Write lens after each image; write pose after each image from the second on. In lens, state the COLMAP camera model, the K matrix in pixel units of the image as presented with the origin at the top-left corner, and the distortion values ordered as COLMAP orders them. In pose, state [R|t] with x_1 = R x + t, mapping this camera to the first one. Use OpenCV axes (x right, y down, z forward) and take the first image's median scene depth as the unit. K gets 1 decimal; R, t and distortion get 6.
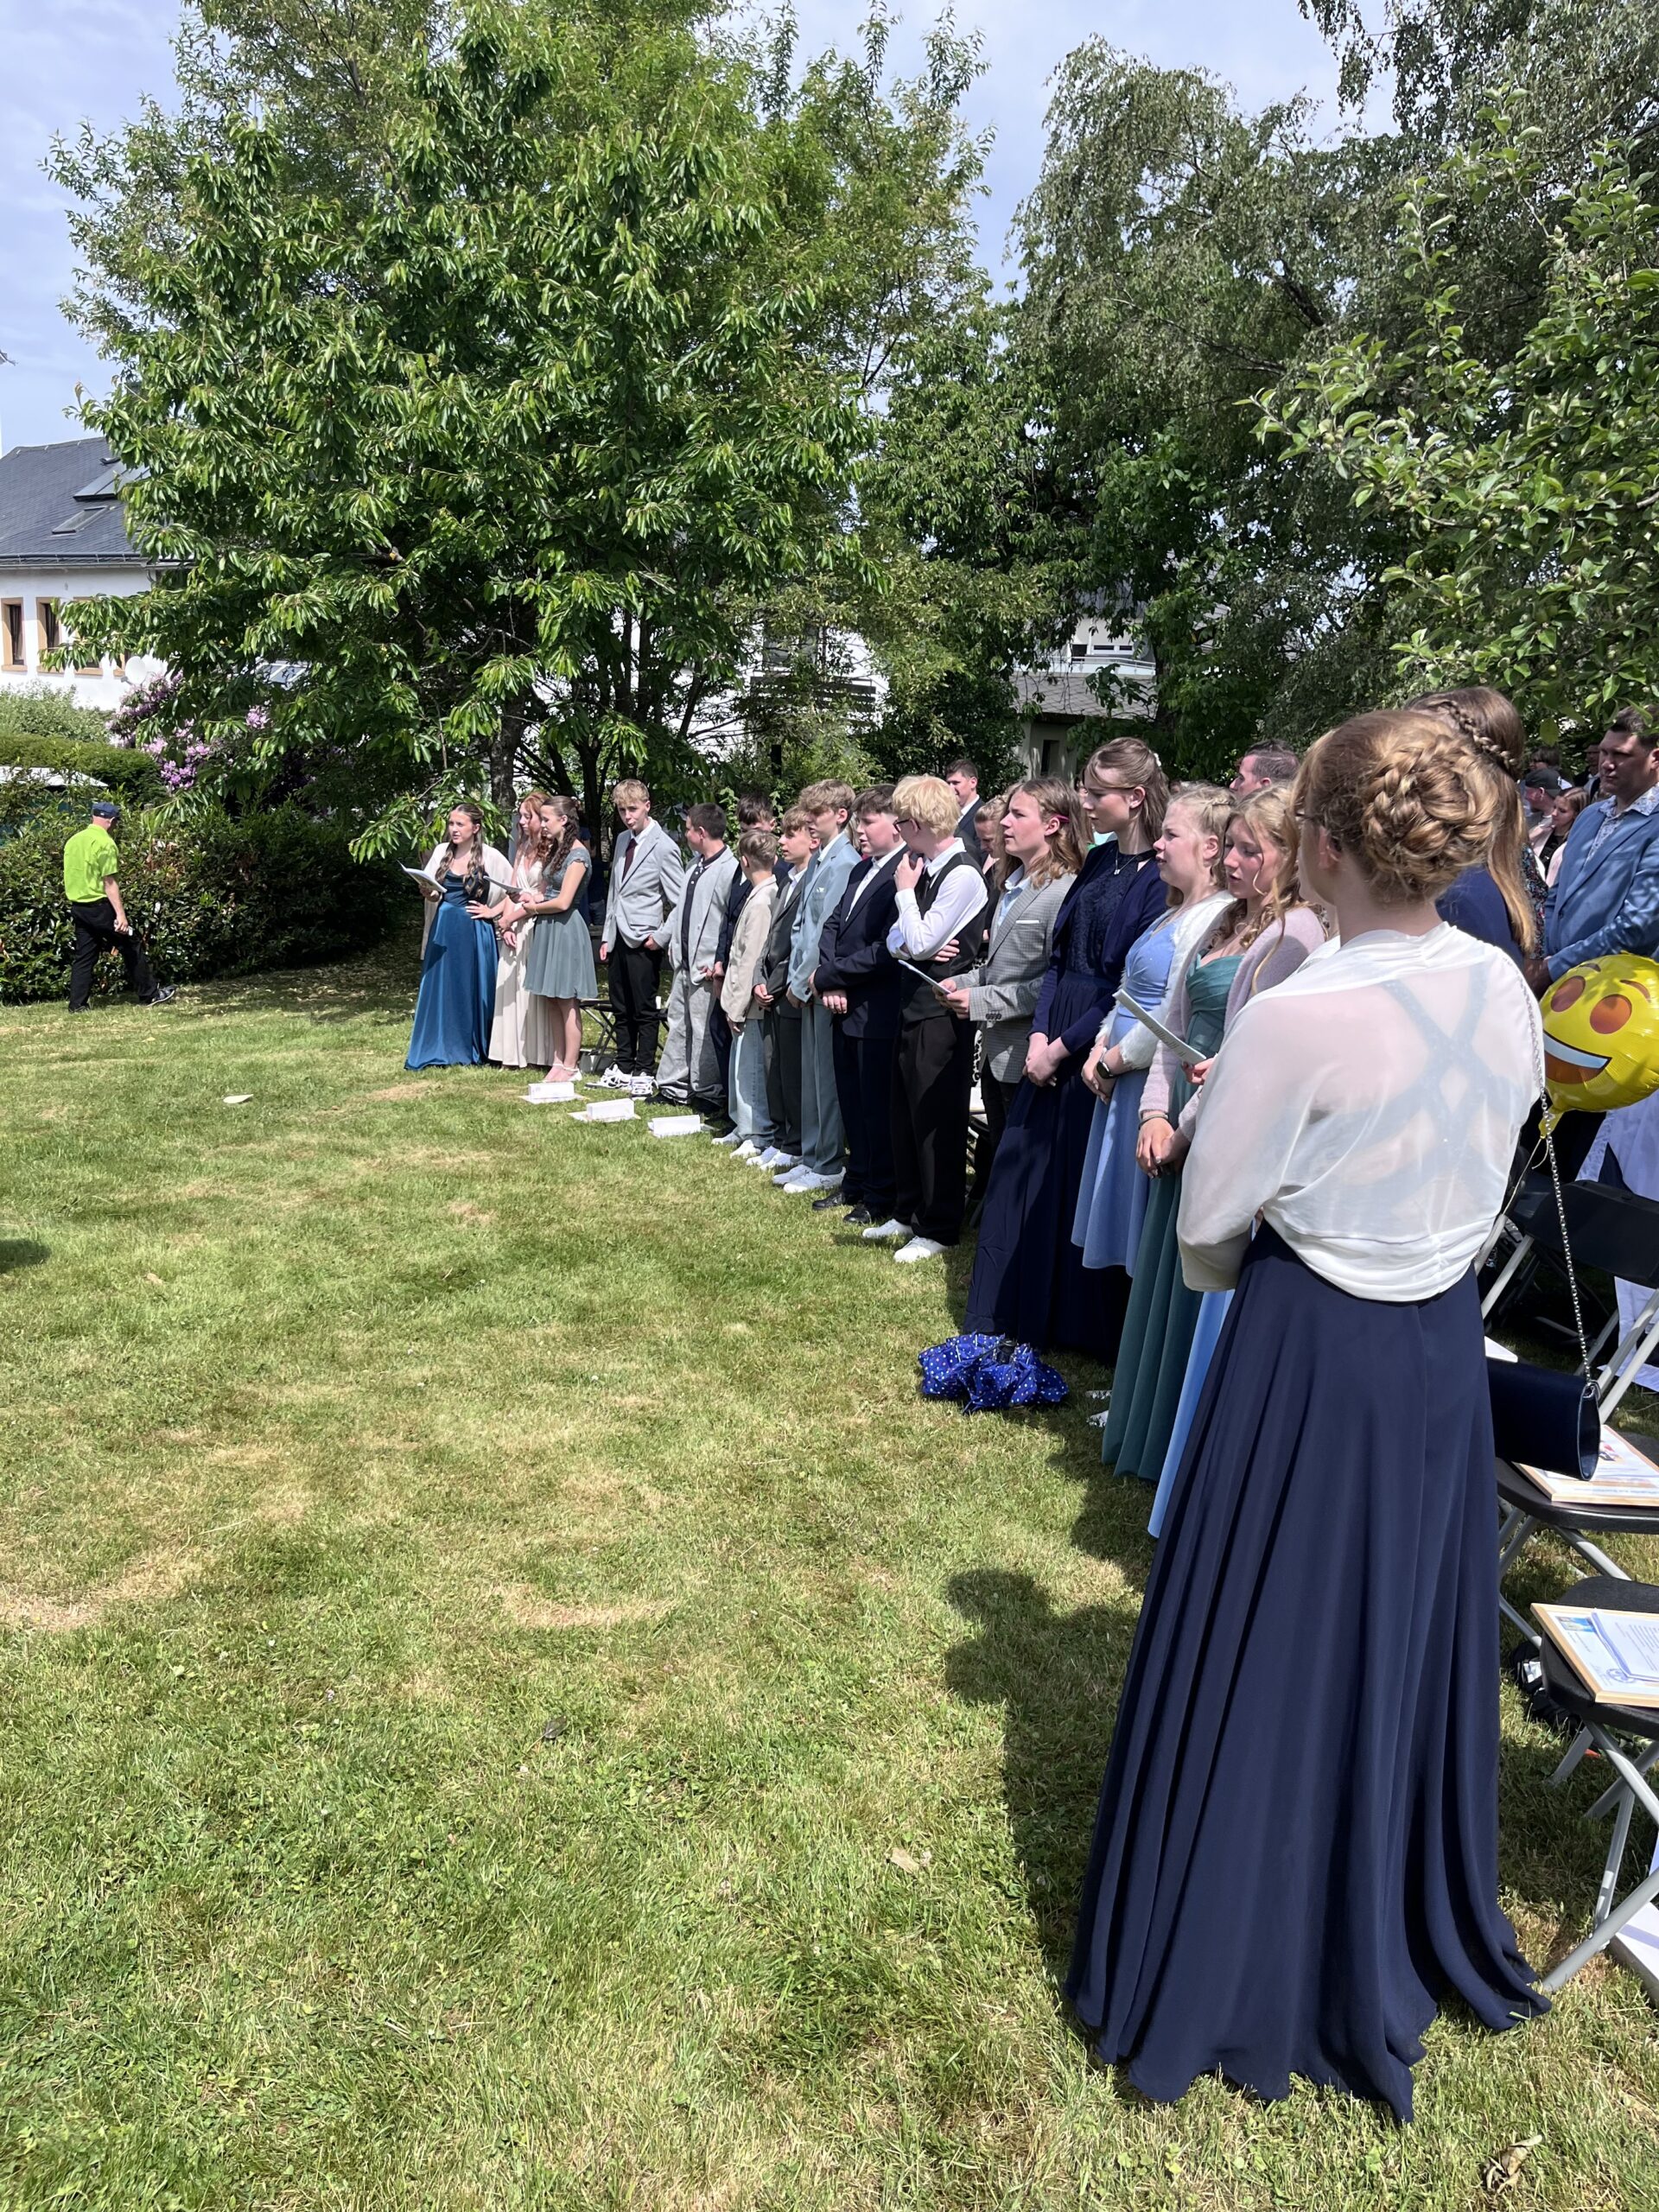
lens RADIAL K [[1655.7, 0, 812.2], [0, 1655.7, 1133.4], [0, 0, 1]] dist [0.063497, -0.079222]
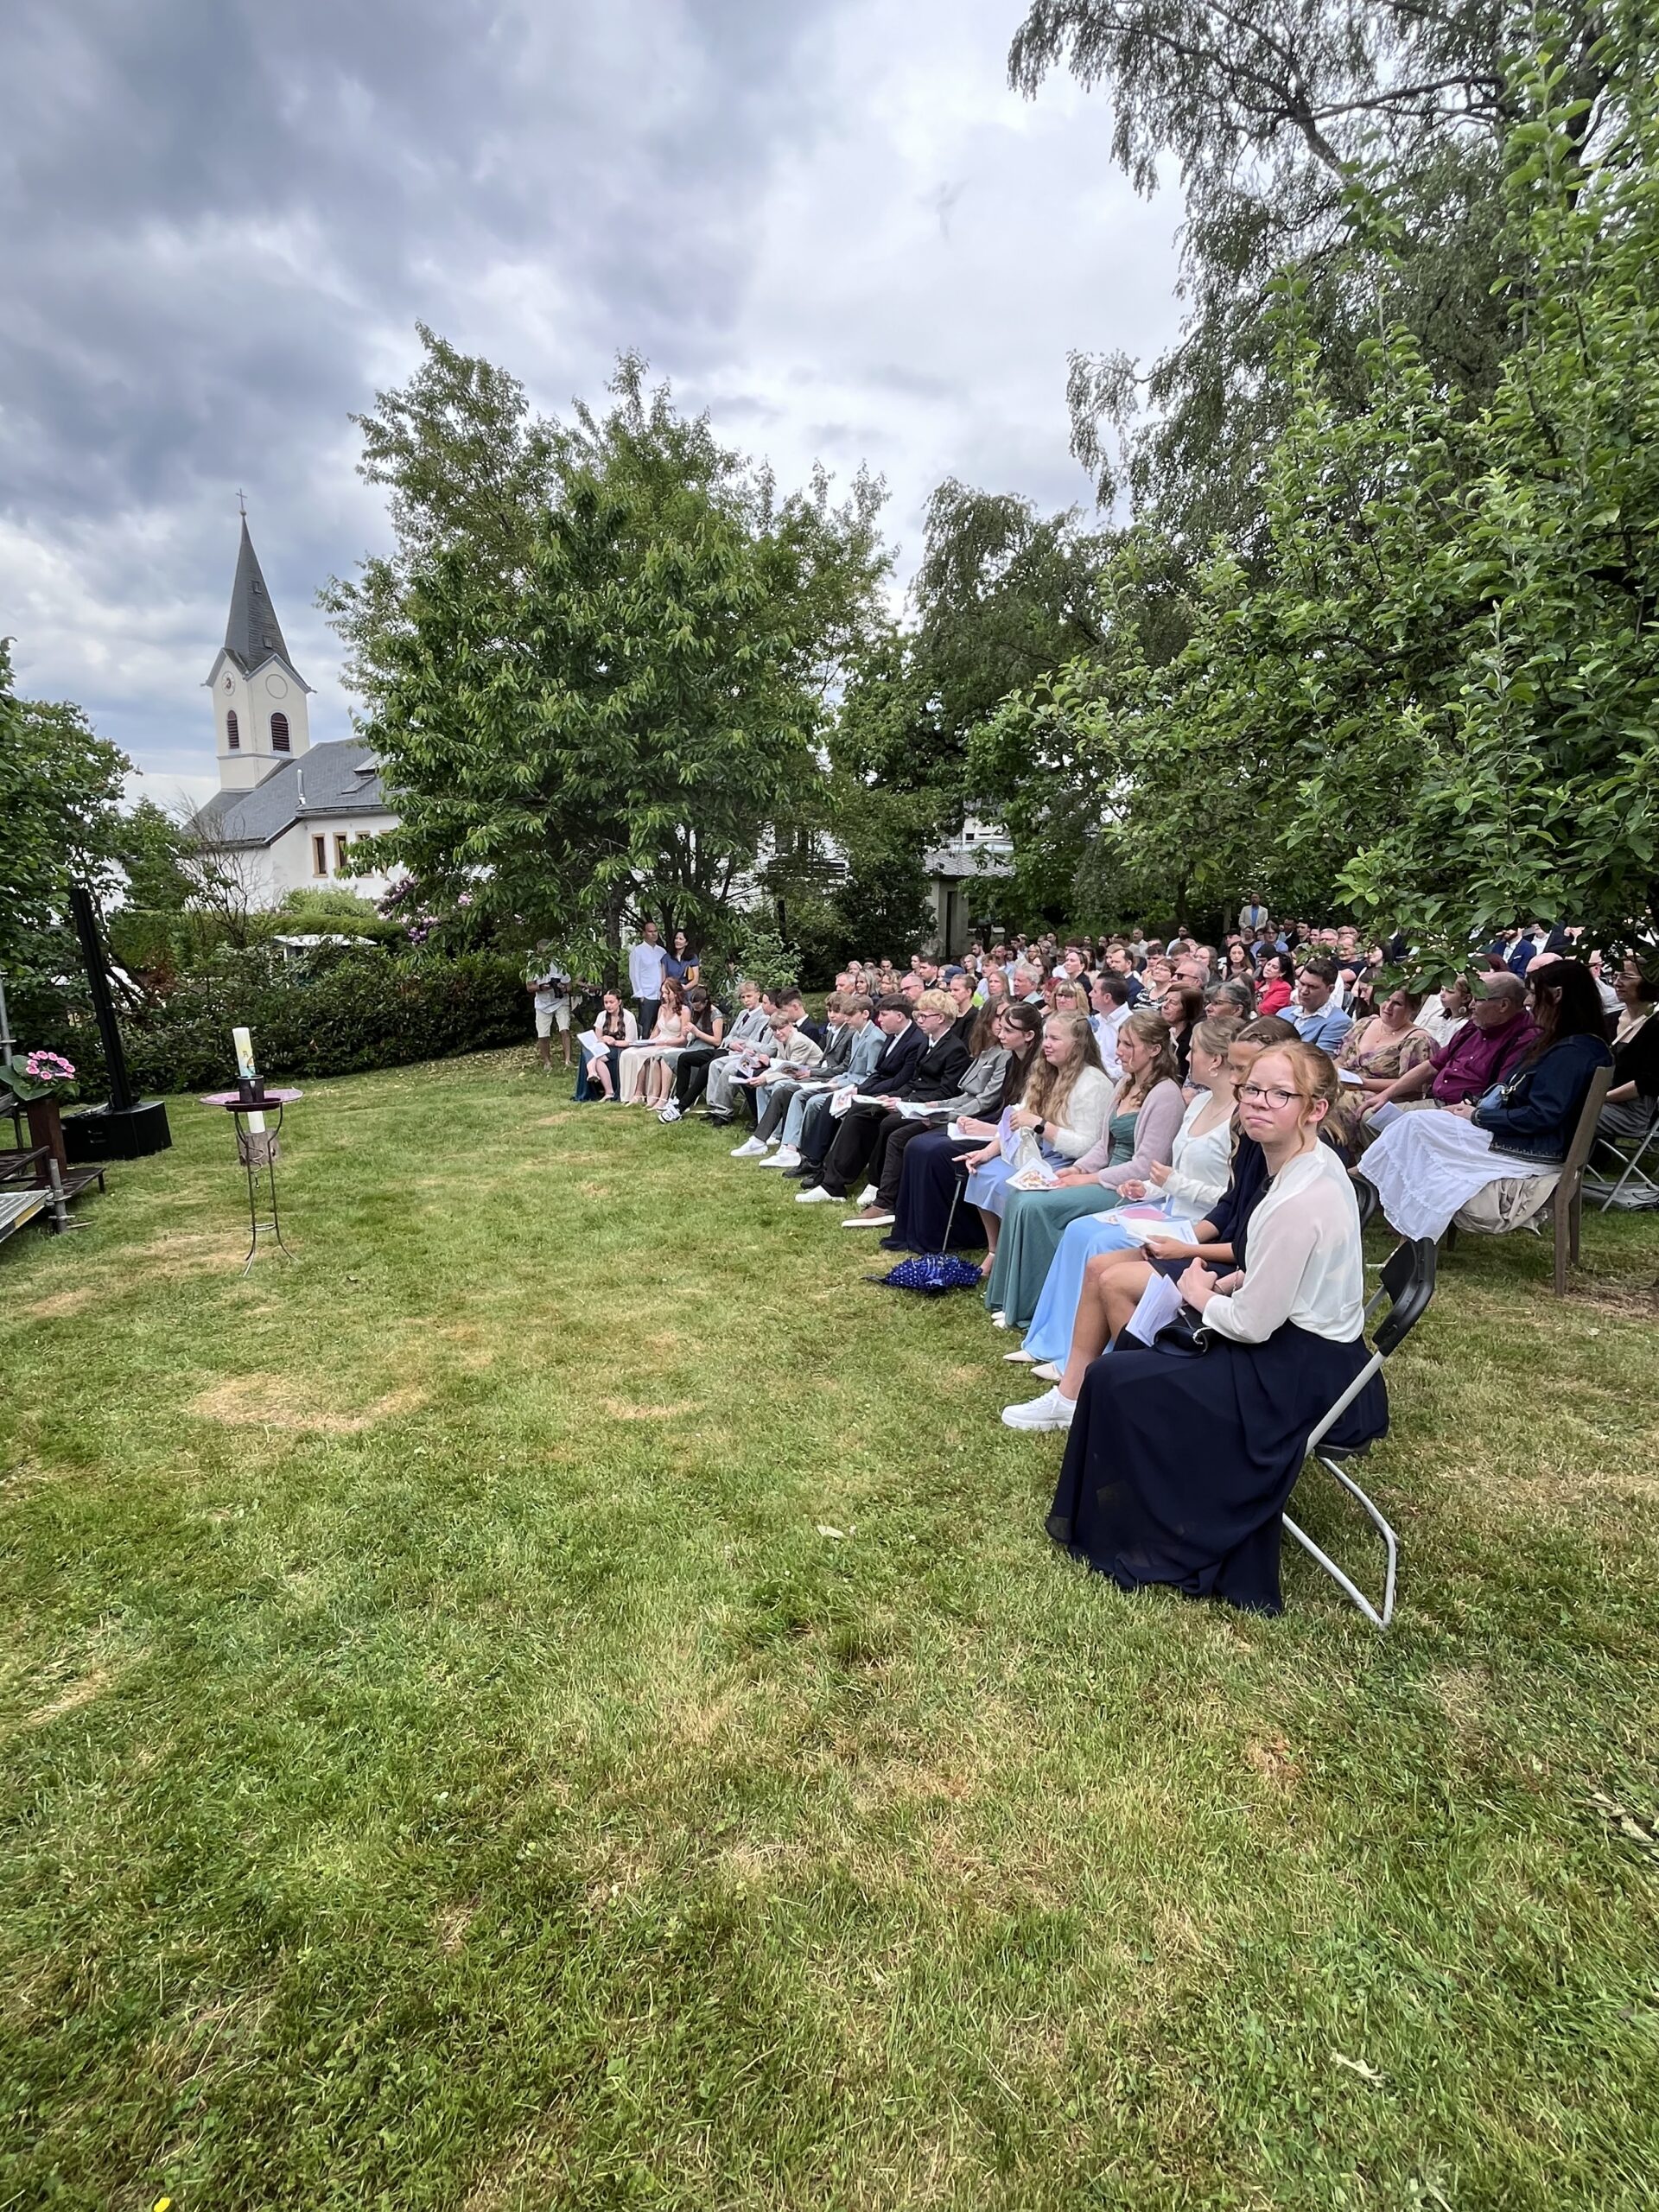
lens RADIAL K [[1033.6, 0, 825.2], [0, 1033.6, 1103.4], [0, 0, 1]] dist [-0.002764, -0.000075]
pose [[0.999069, -0.042847, 0.005122, 0.011766], [0.043001, 0.998452, -0.035281, 0.005087], [-0.003602, 0.035468, 0.999364, -0.017277]]
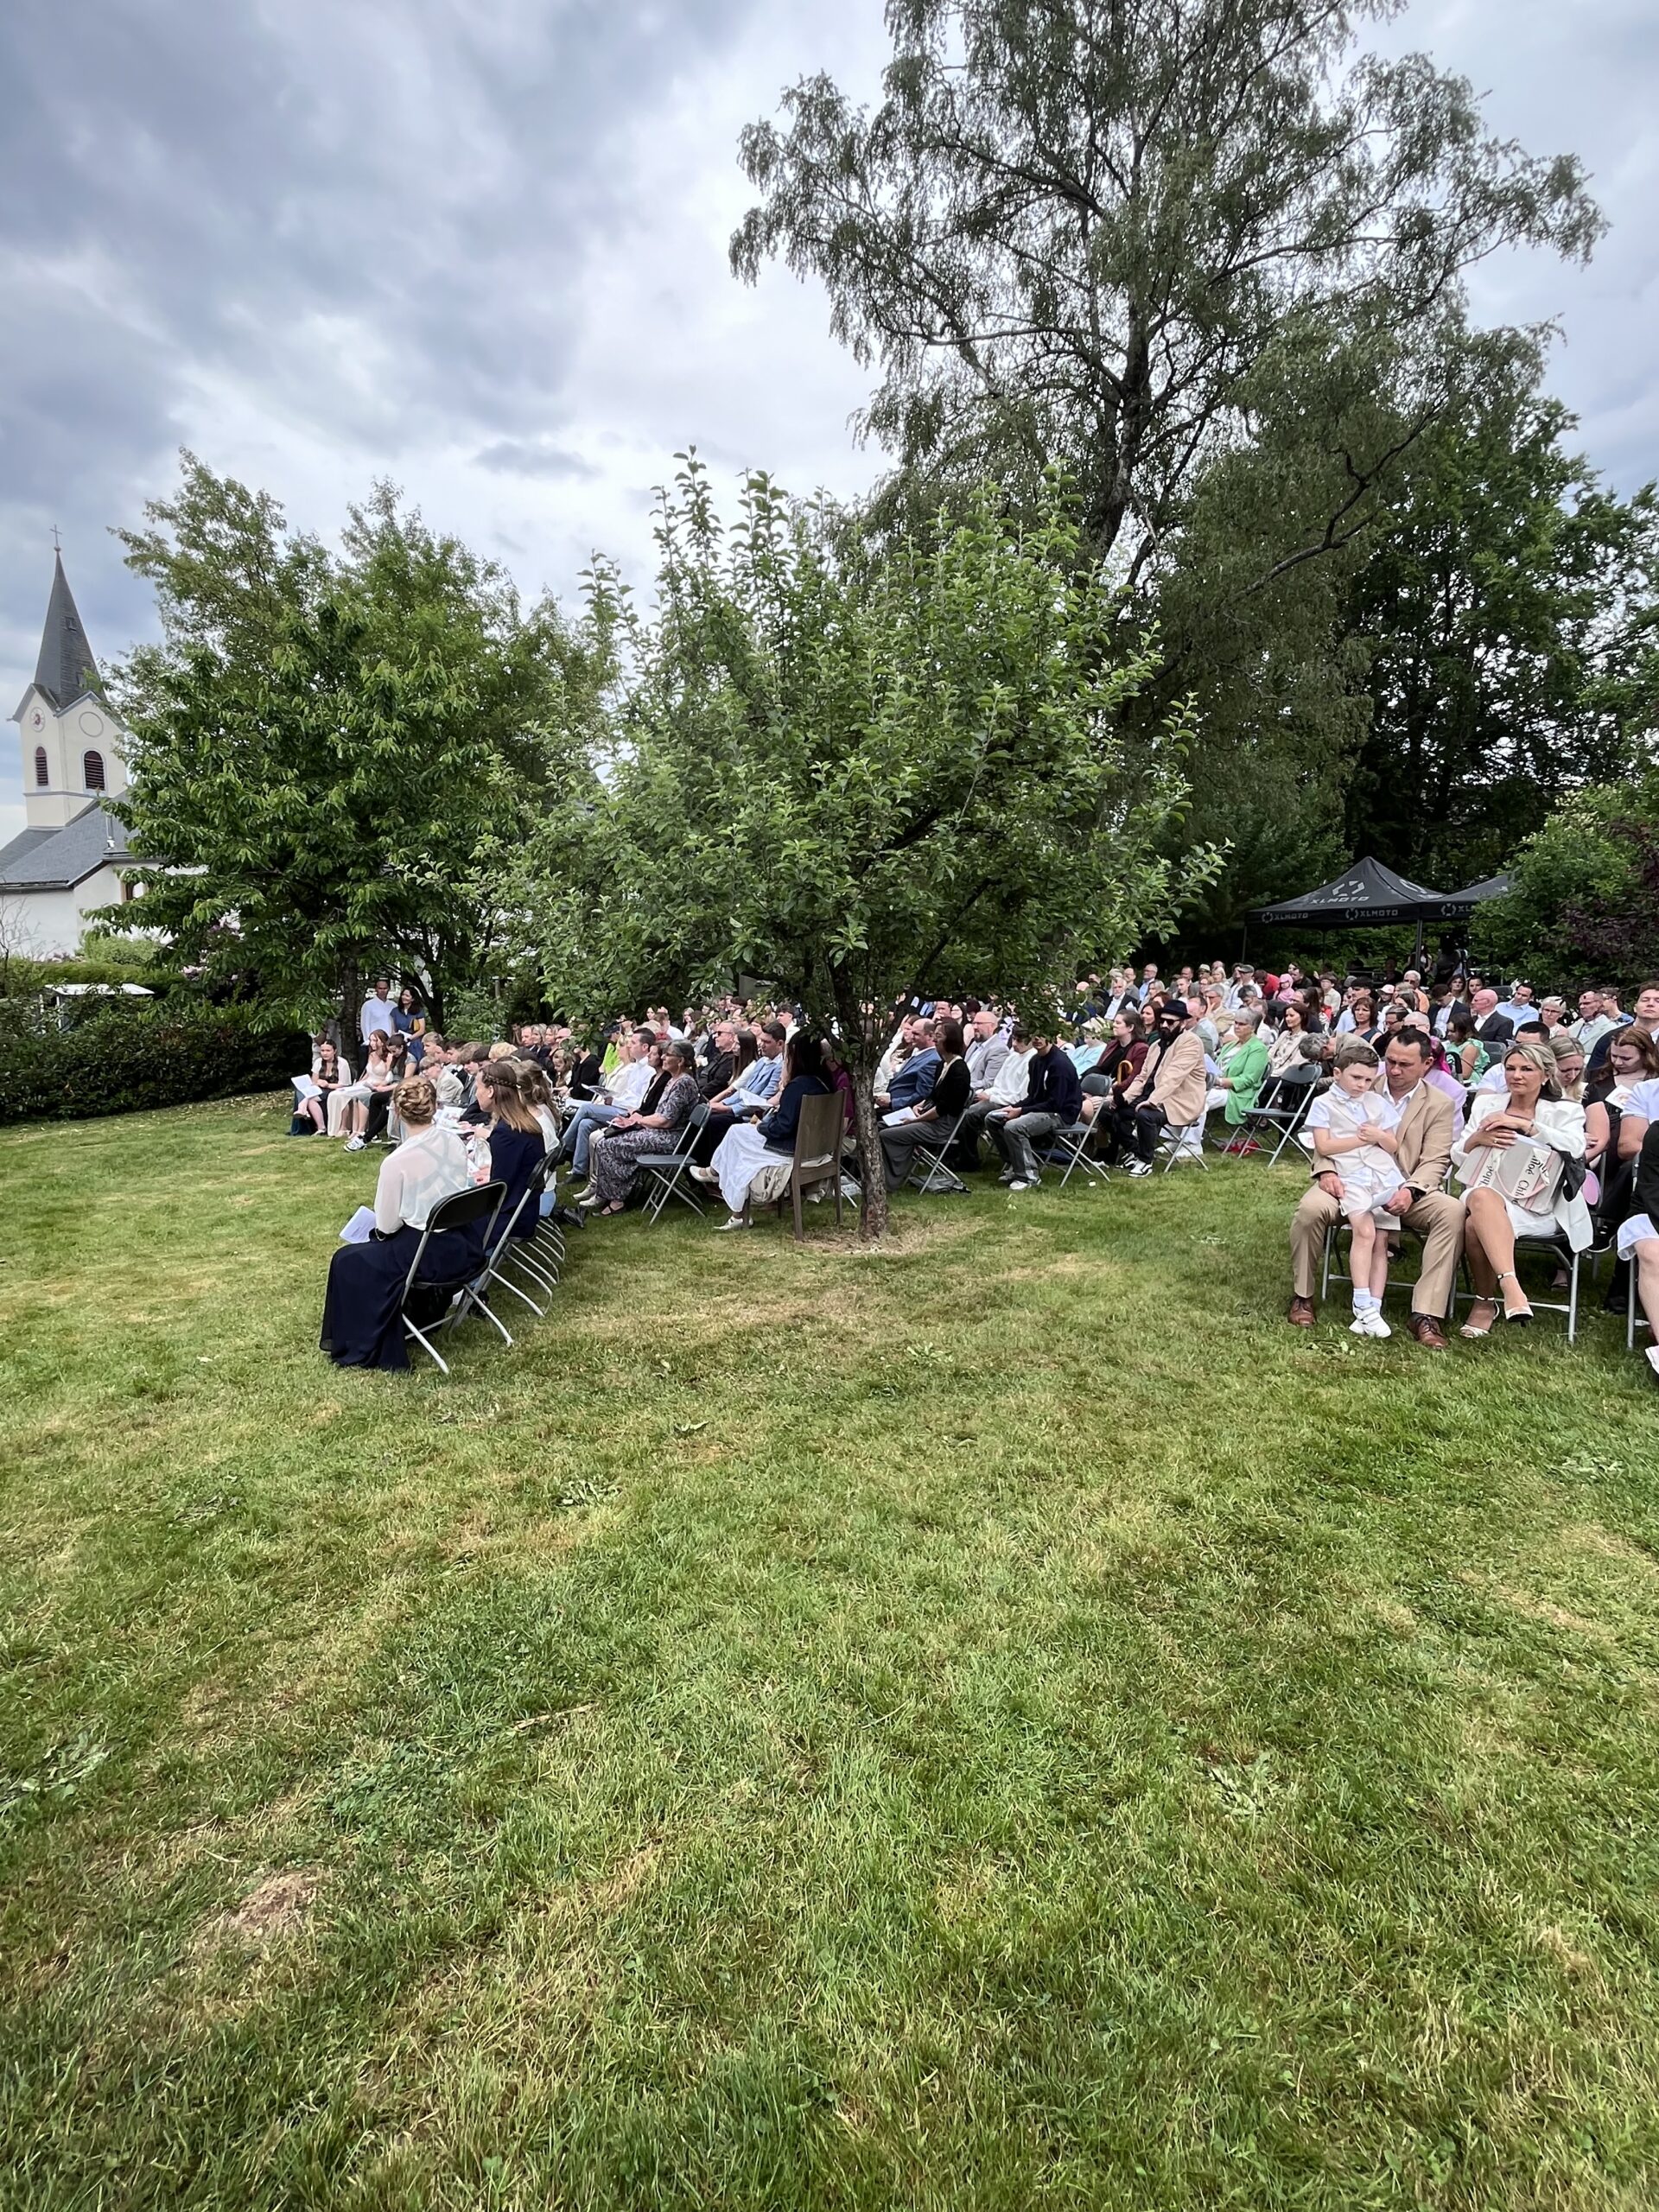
lens RADIAL K [[1039.0, 0, 824.5], [0, 1039.0, 1099.4], [0, 0, 1]] dist [-0.003515, -0.000639]
pose [[0.990493, -0.047729, 0.129018, 0.187261], [0.057872, 0.995424, -0.076045, 0.034109], [-0.124798, 0.082789, 0.988722, -0.206711]]
